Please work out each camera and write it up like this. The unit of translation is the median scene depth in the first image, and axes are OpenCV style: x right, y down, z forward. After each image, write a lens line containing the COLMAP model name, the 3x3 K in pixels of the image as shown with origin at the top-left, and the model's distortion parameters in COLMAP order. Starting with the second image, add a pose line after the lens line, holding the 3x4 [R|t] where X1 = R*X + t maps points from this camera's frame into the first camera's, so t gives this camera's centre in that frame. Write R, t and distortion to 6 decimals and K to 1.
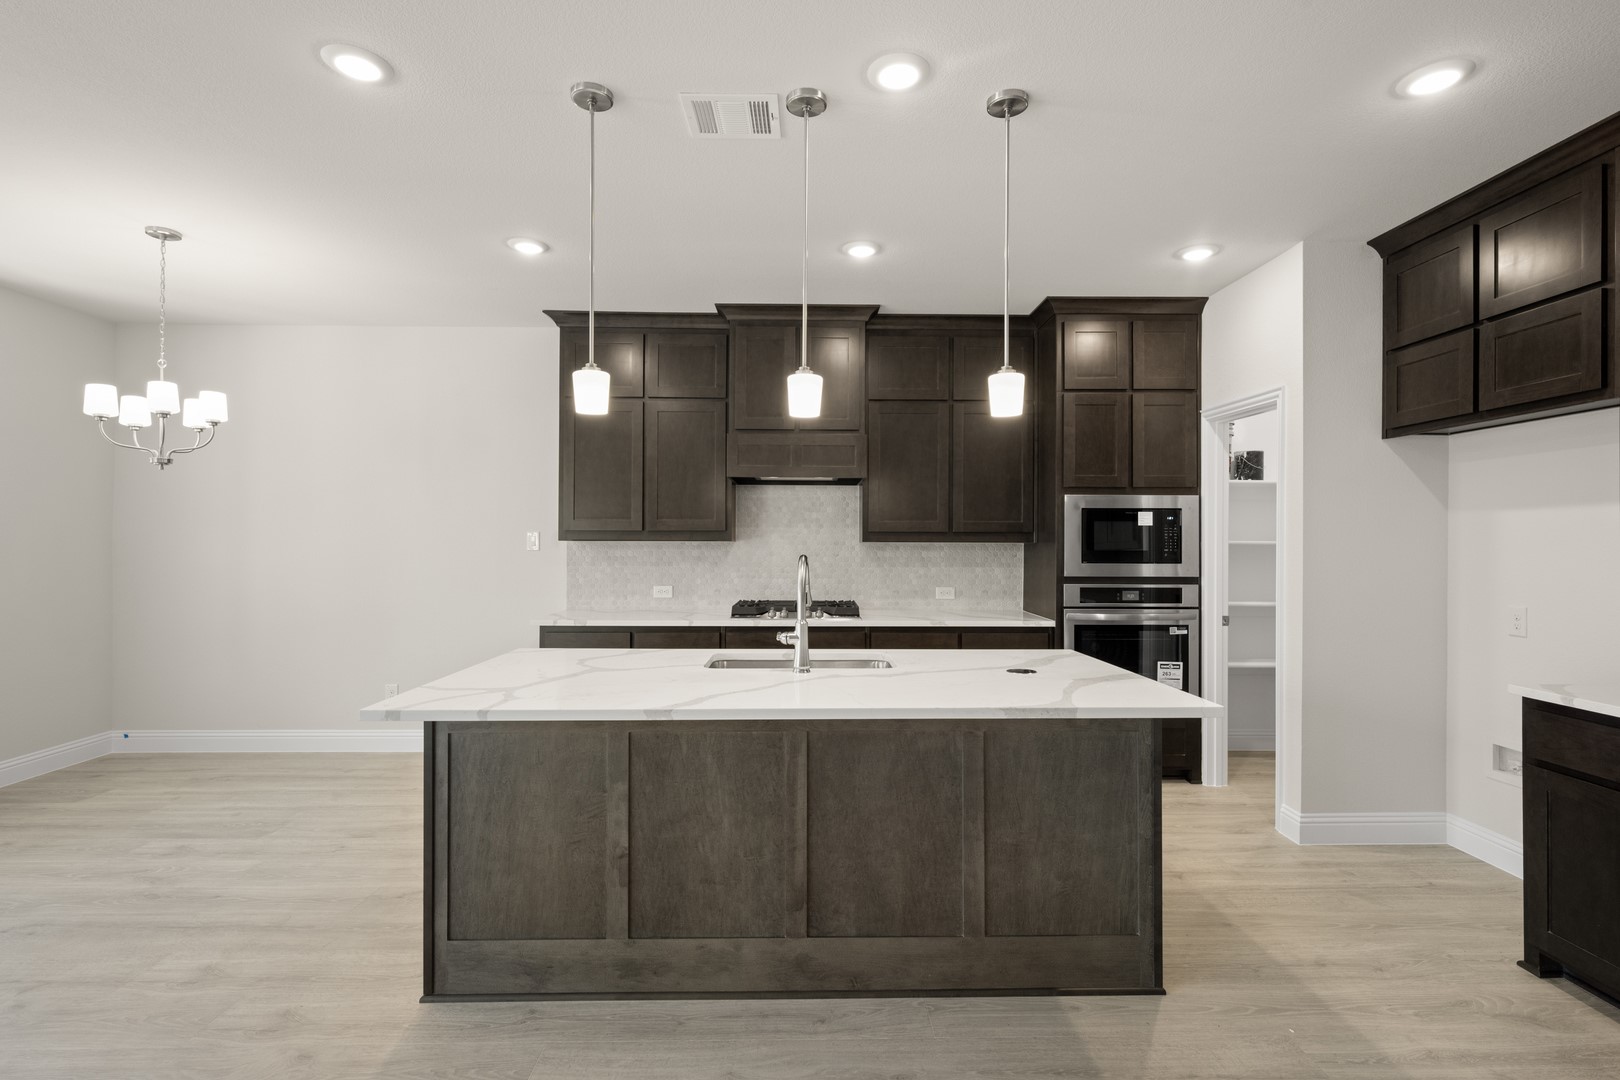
lens RADIAL K [[759.3, 0, 810.2], [0, 759.3, 533.6], [0, 0, 1]] dist [0.000686, 0.000477]
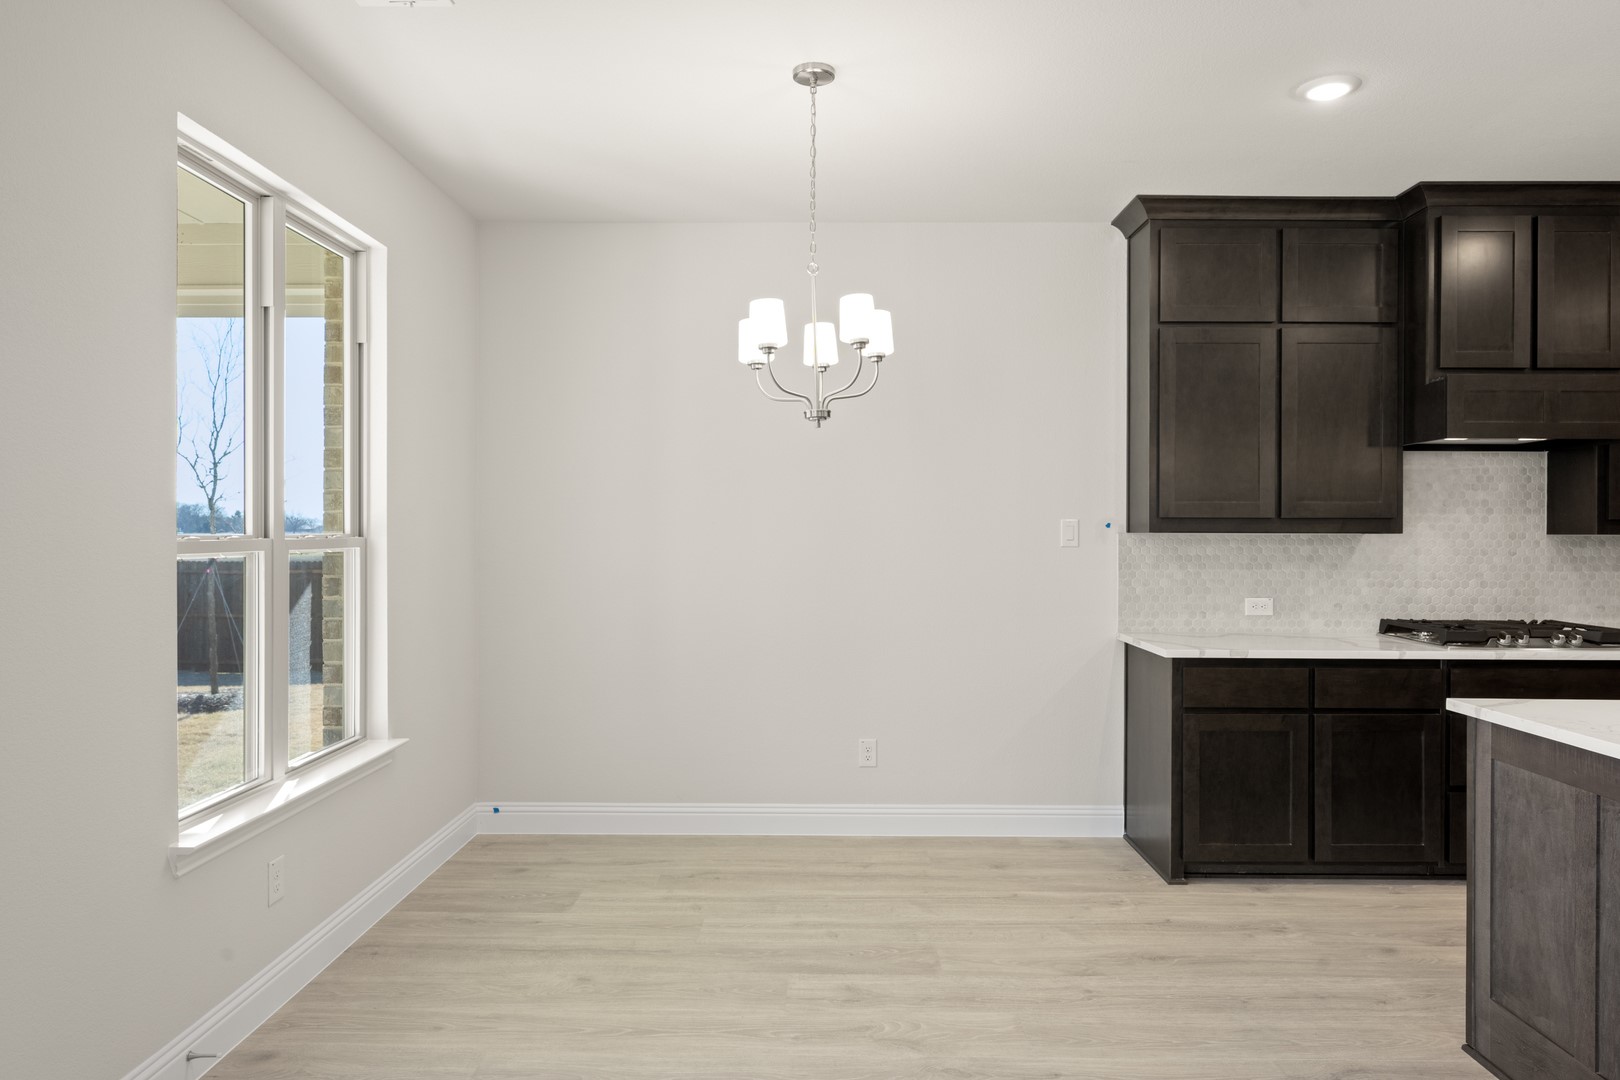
lens RADIAL K [[1021.9, 0, 815.3], [0, 1021.9, 537.7], [0, 0, 1]] dist [-0.003334, -0.003787]
pose [[0.999723, 0.001293, -0.023503, -0.657018], [-0.000858, 0.999828, 0.018525, -0.002694], [0.023523, -0.018499, 0.999552, 0.080101]]
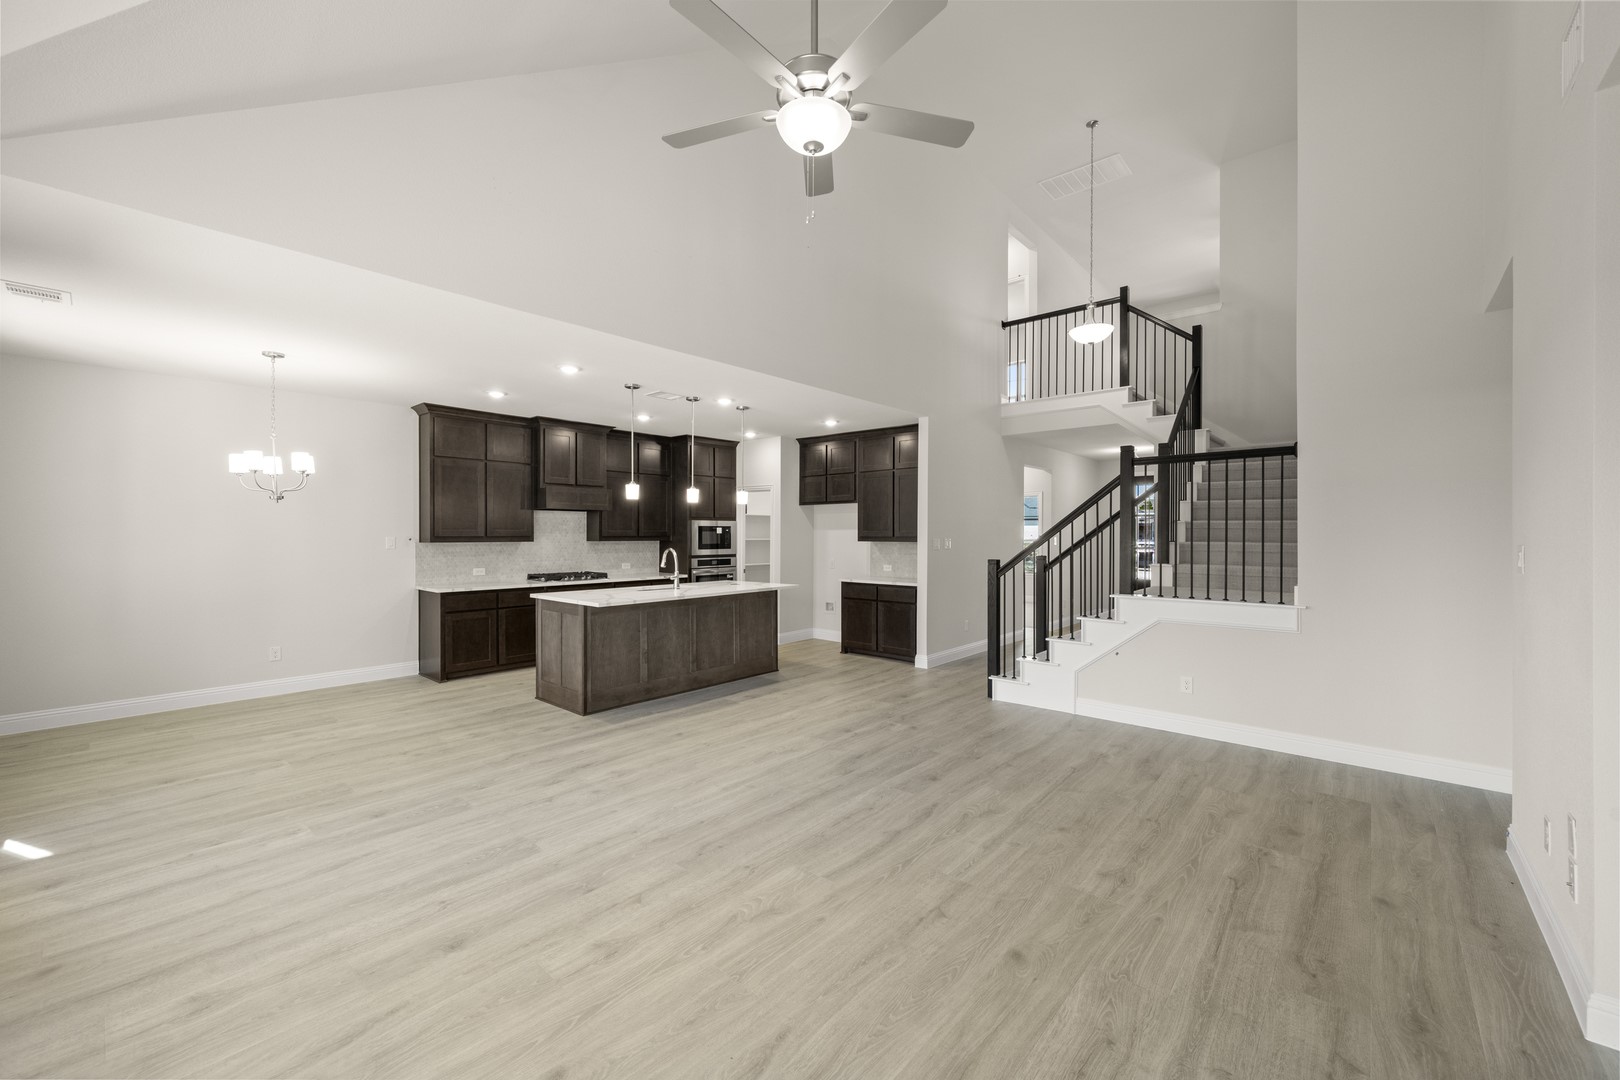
lens RADIAL K [[637.7, 0, 812.5], [0, 637.7, 534.3], [0, 0, 1]] dist [-0.000748, 0.000017]
pose [[0.673504, -0.003033, 0.739177, -0.855360], [-0.007754, 0.999908, 0.011167, -0.032628], [-0.739143, -0.013252, 0.673418, -0.585132]]
